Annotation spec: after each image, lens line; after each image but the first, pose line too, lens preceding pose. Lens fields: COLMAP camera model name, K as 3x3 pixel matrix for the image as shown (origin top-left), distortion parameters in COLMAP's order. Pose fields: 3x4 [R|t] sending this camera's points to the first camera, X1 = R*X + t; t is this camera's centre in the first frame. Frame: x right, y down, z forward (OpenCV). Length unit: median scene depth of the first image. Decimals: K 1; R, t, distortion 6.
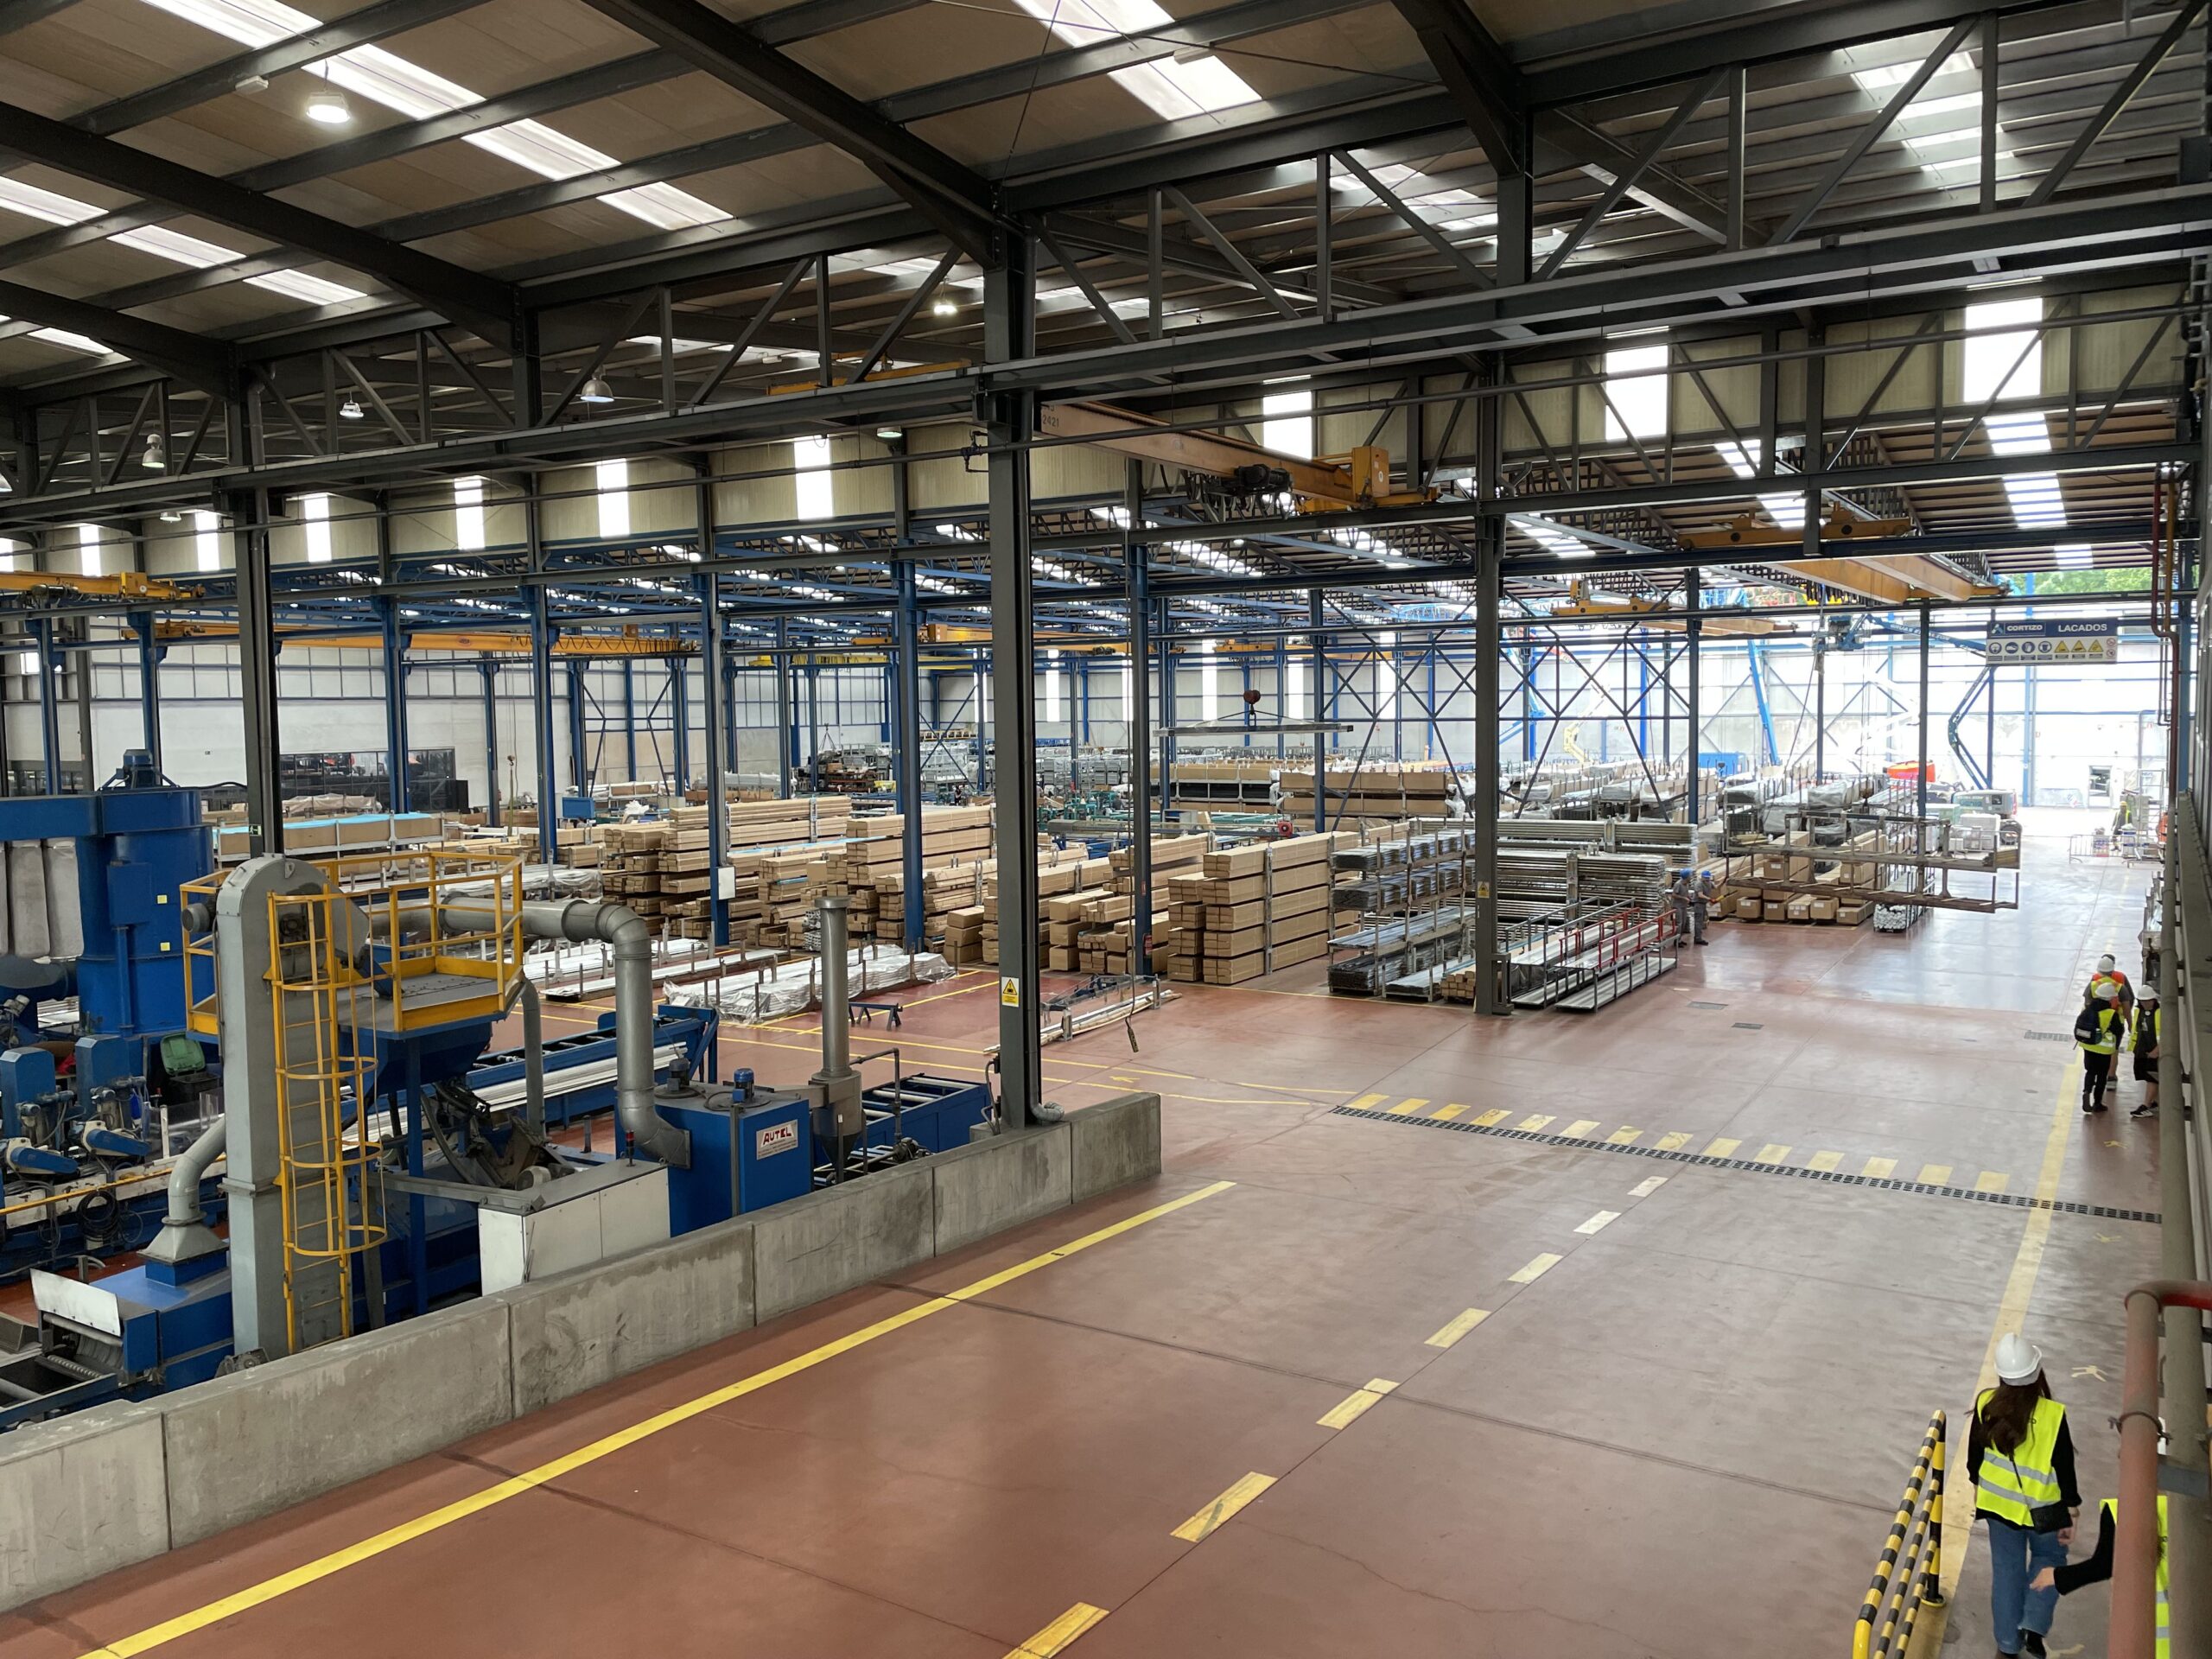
lens RADIAL K [[1678.7, 0, 1105.7], [0, 1678.7, 774.1], [0, 0, 1]] dist [0.061469, -0.068246]
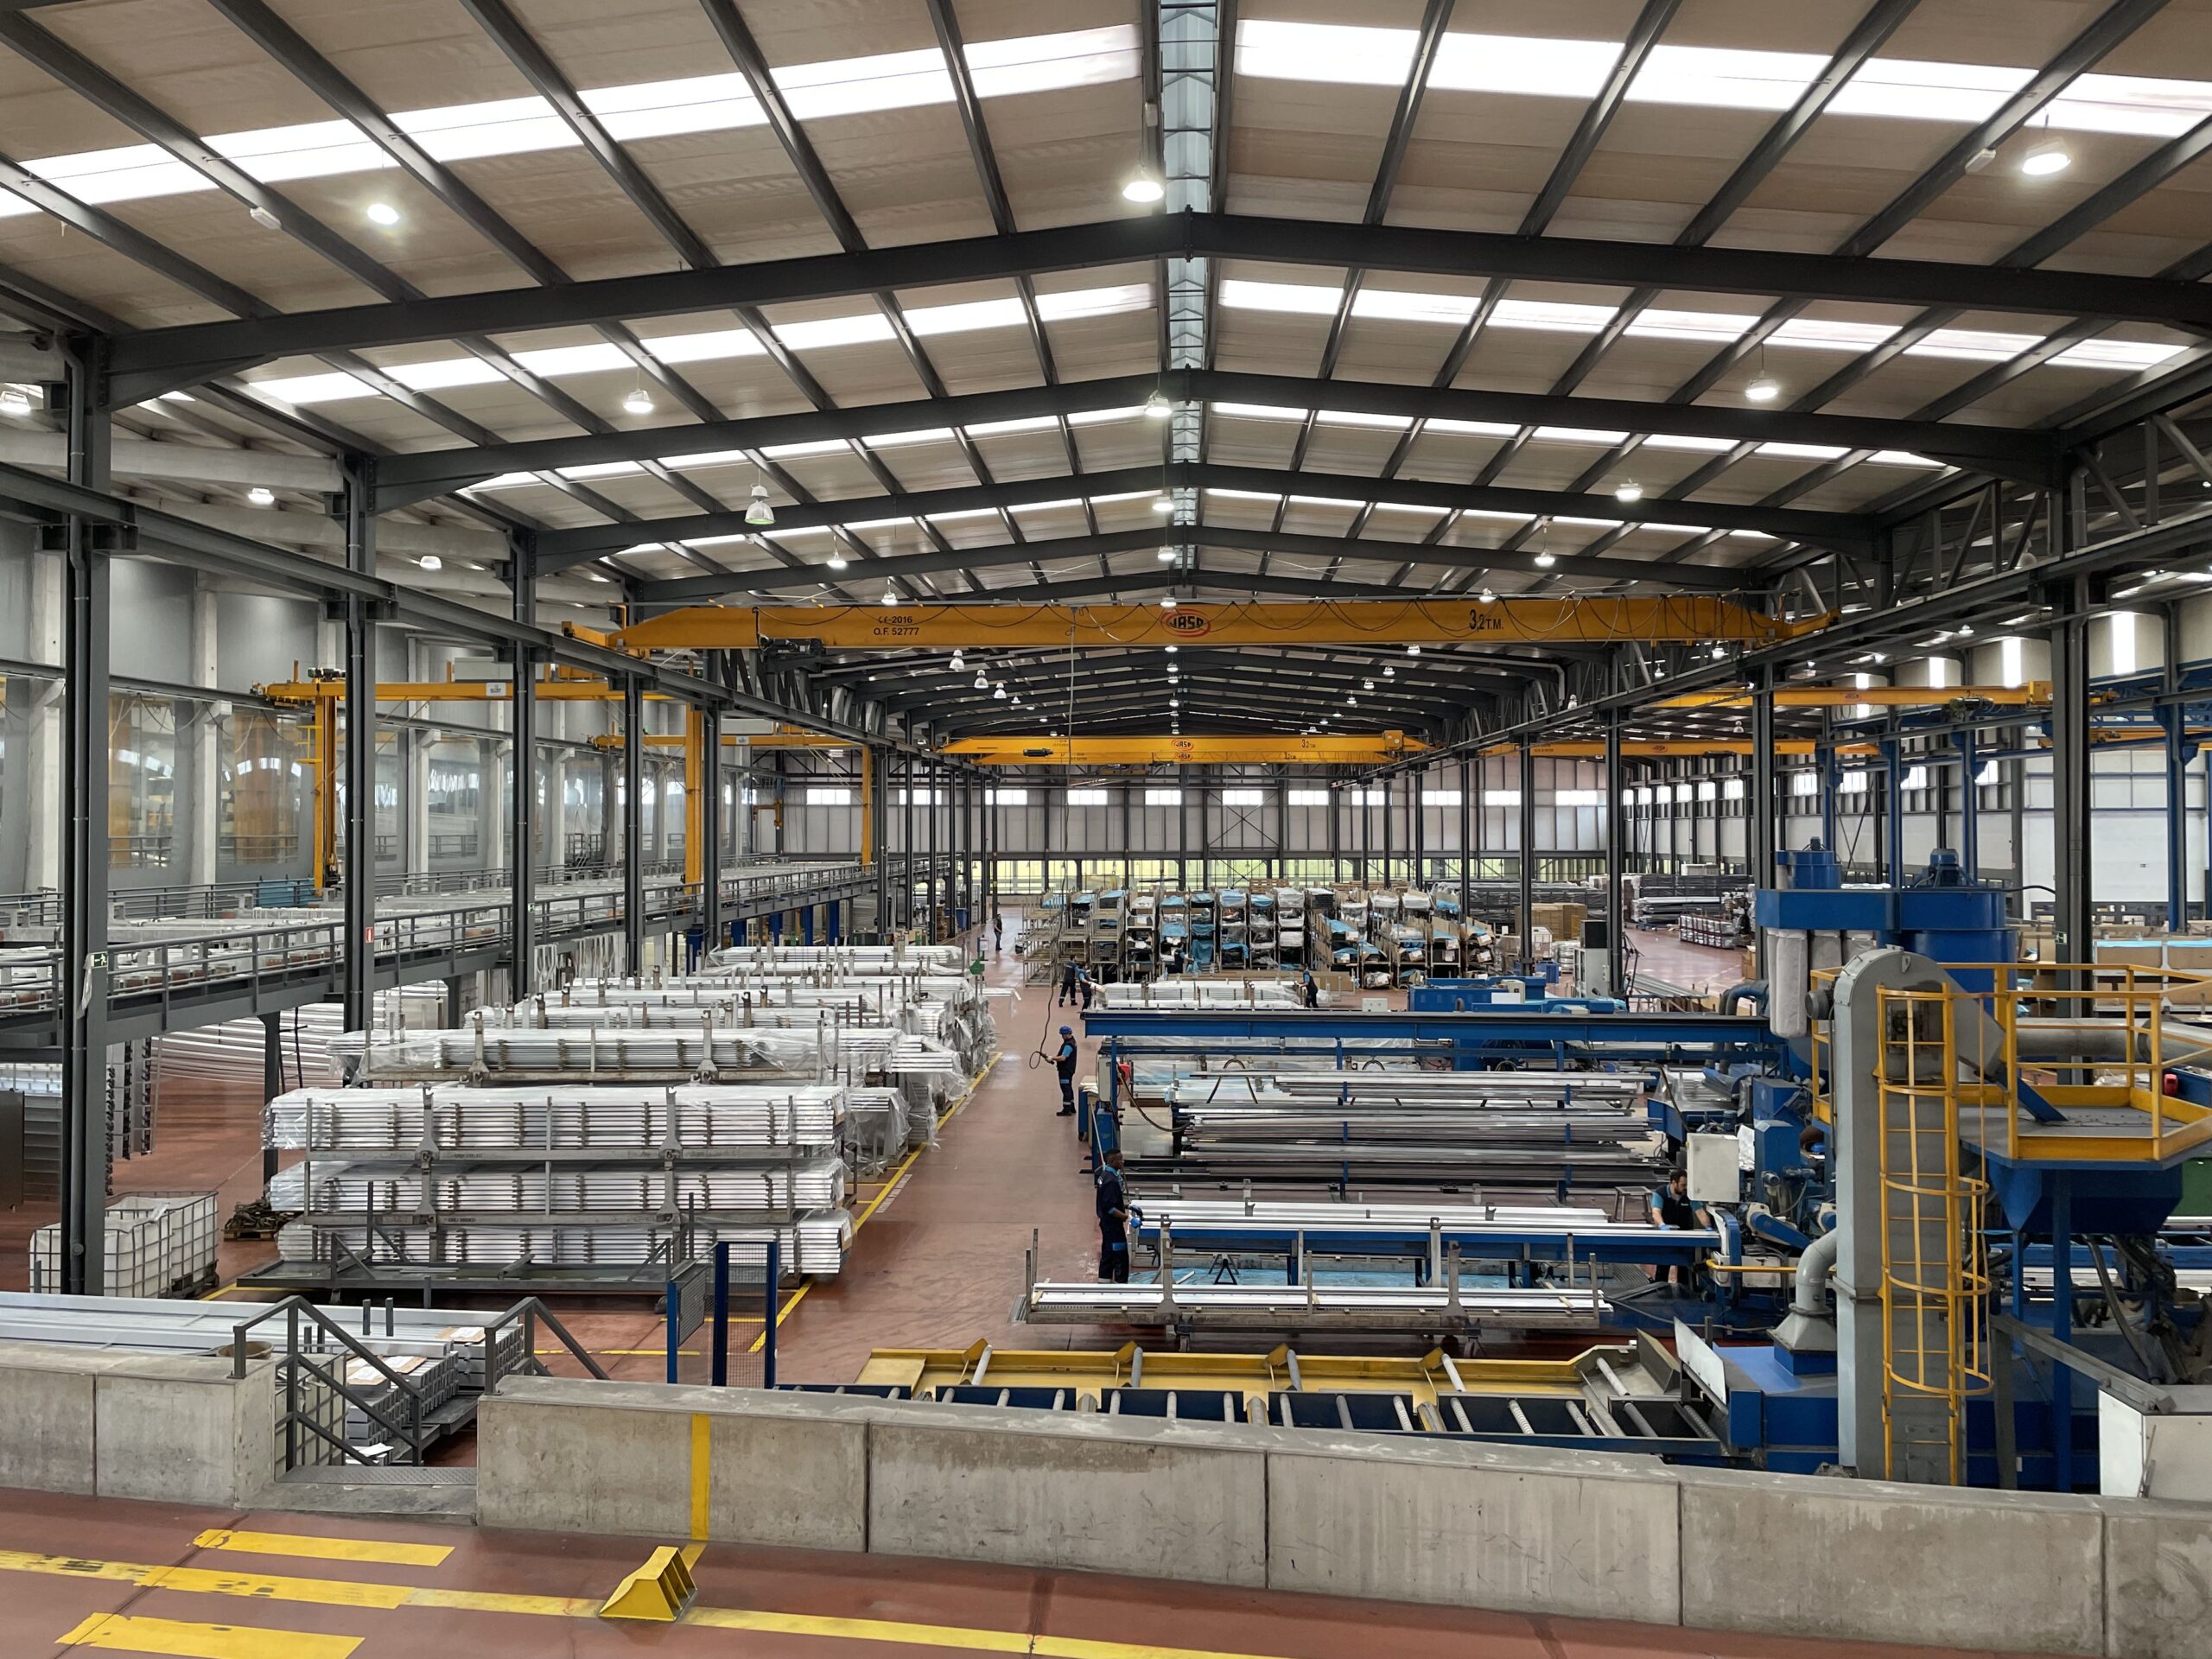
lens RADIAL K [[1678.7, 0, 1105.7], [0, 1678.7, 774.1], [0, 0, 1]] dist [0.061469, -0.068246]
pose [[0.482273, -0.016498, -0.875866, 0.133041], [-0.043317, 0.998151, -0.042653, 0.010436], [0.874950, 0.058510, 0.480666, 0.149935]]
